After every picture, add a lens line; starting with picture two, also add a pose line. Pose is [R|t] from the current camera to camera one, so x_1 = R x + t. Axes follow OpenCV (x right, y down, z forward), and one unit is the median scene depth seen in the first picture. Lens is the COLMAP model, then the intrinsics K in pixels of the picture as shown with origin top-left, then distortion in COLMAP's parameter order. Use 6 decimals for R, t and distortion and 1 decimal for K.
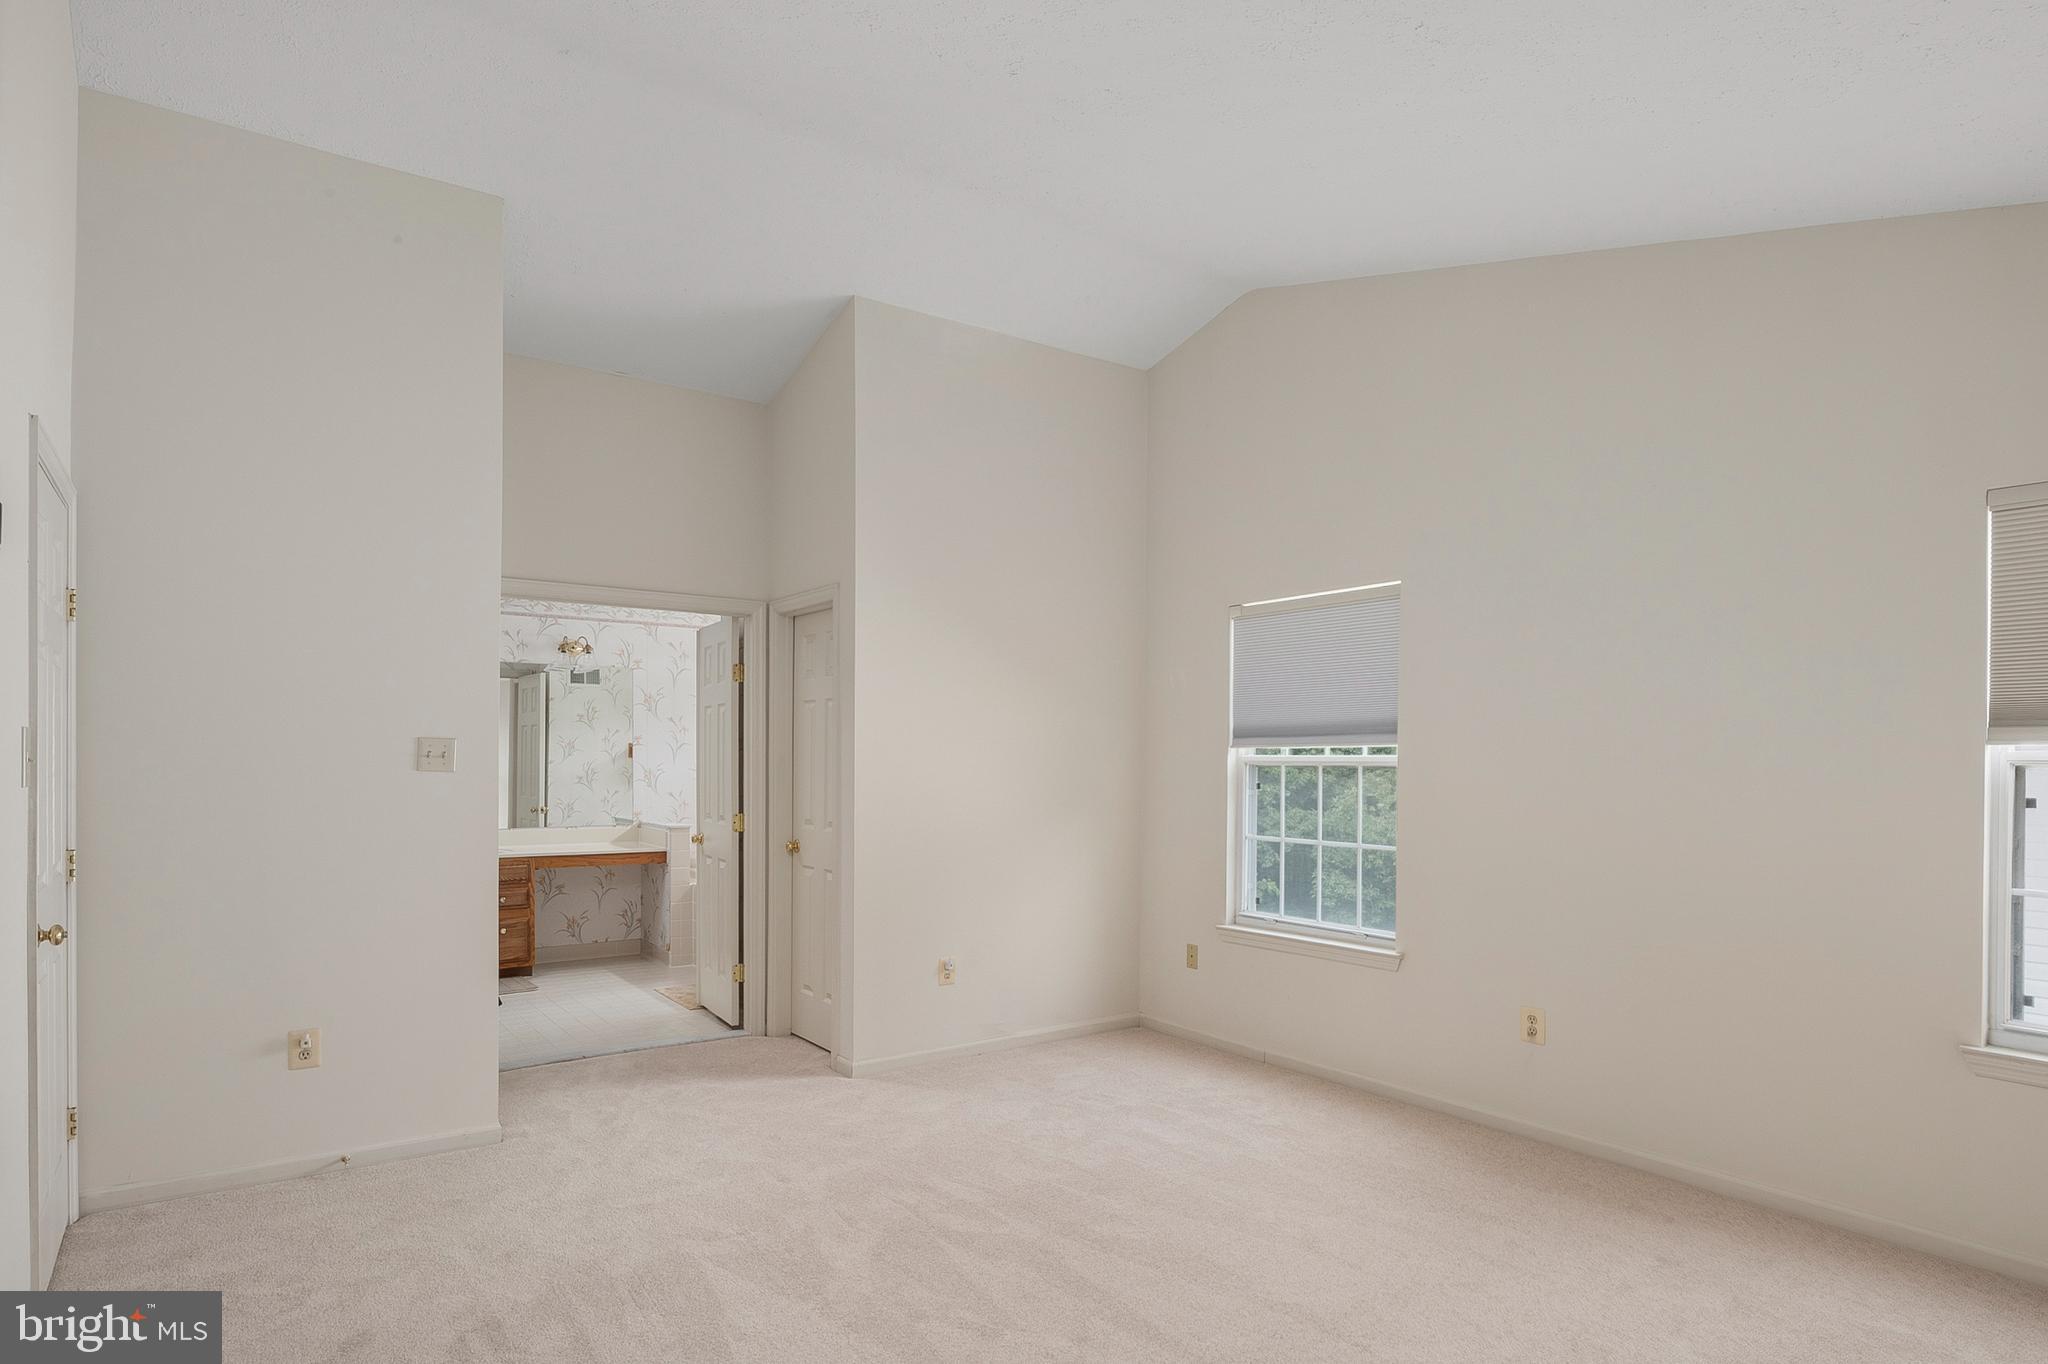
lens RADIAL K [[1115.7, 0, 1024.3], [0, 1115.7, 761.7], [0, 0, 1]] dist [-0.000952, -0.000130]
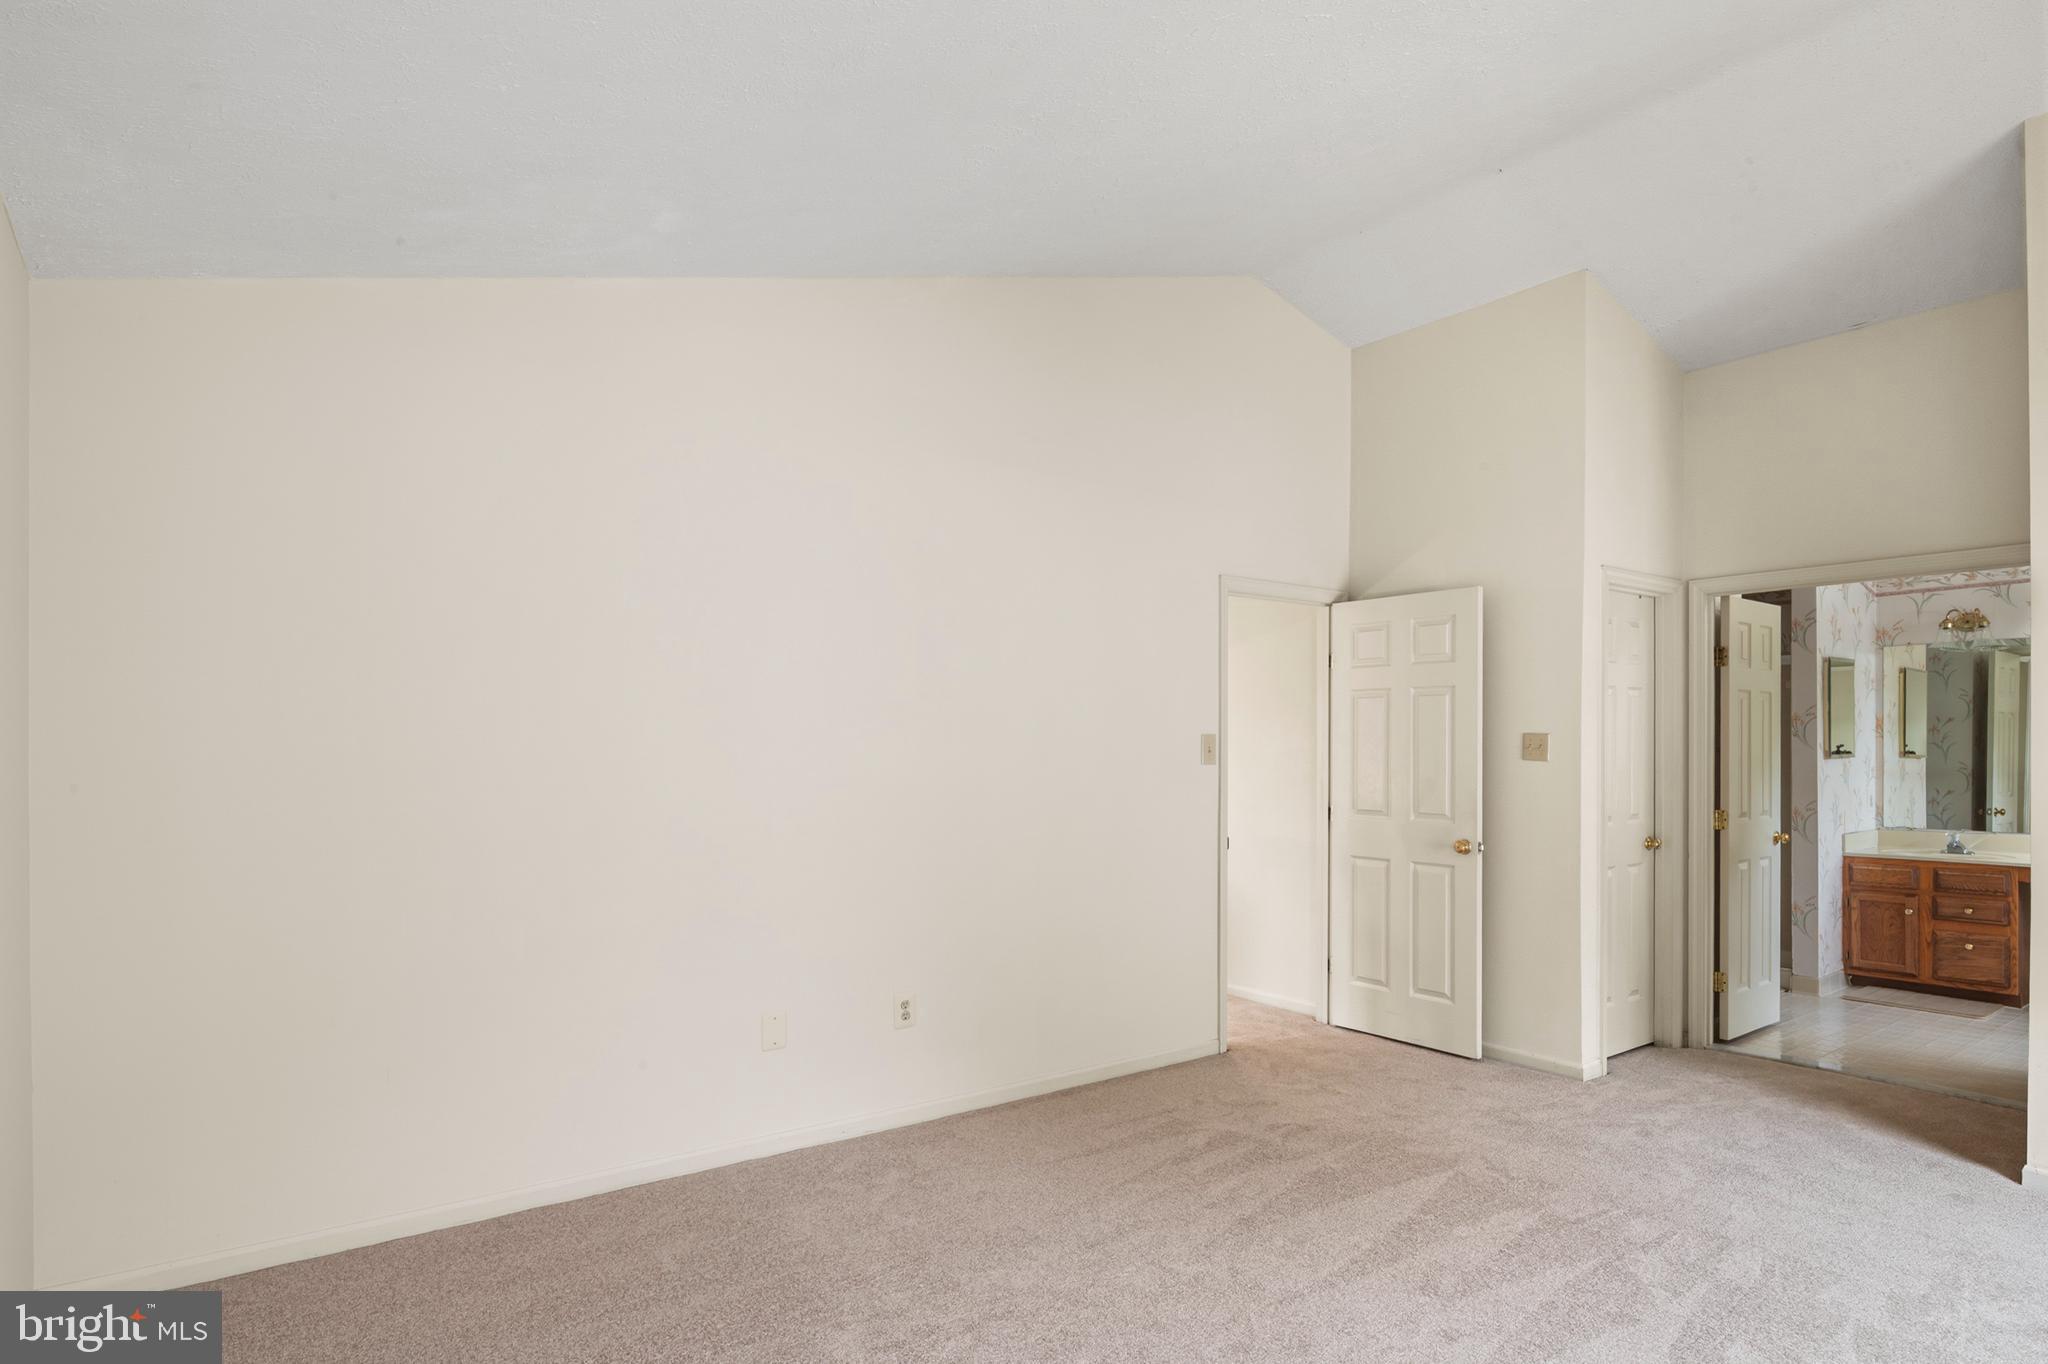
lens RADIAL K [[1115.7, 0, 1024.3], [0, 1115.7, 761.7], [0, 0, 1]] dist [-0.000952, -0.000130]
pose [[0.010332, 0.001931, -0.999945, 0.727101], [-0.000643, 0.999998, 0.001924, 0.008185], [0.999946, 0.000623, 0.010333, 0.434747]]
